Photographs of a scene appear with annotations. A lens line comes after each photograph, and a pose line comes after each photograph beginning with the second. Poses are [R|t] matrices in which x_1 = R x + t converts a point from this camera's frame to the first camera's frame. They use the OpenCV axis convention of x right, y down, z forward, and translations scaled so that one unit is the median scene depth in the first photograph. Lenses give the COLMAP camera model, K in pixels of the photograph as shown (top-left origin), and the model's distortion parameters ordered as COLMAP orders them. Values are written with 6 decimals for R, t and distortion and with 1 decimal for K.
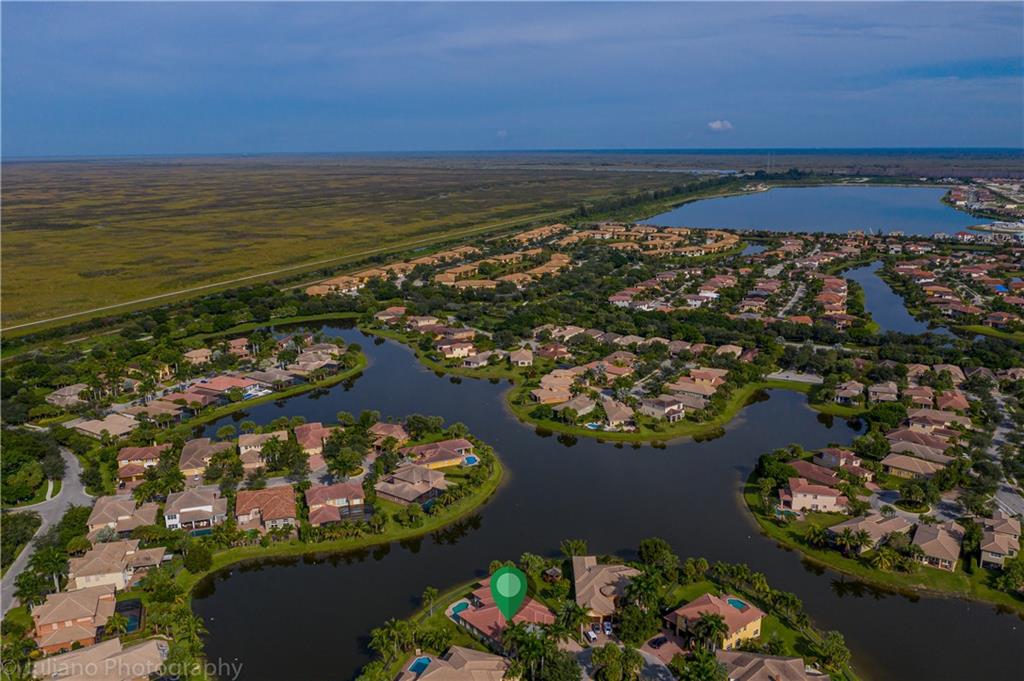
lens RADIAL K [[802.2, 0, 512.0], [0, 802.2, 340.5], [0, 0, 1]] dist [-0.032194, 0.039165]
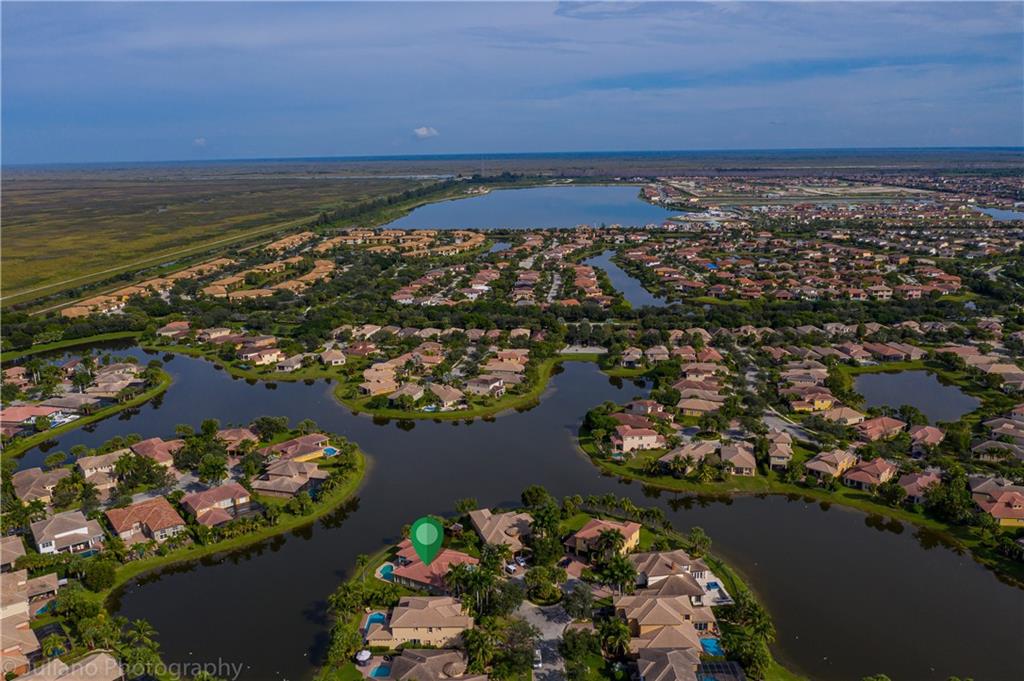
lens RADIAL K [[802.2, 0, 512.0], [0, 802.2, 340.5], [0, 0, 1]] dist [-0.032194, 0.039165]
pose [[0.938546, -0.089305, 0.333401, -0.113545], [0.092138, 0.995719, 0.007338, 0.013329], [-0.332629, 0.023832, 0.942757, -0.047111]]
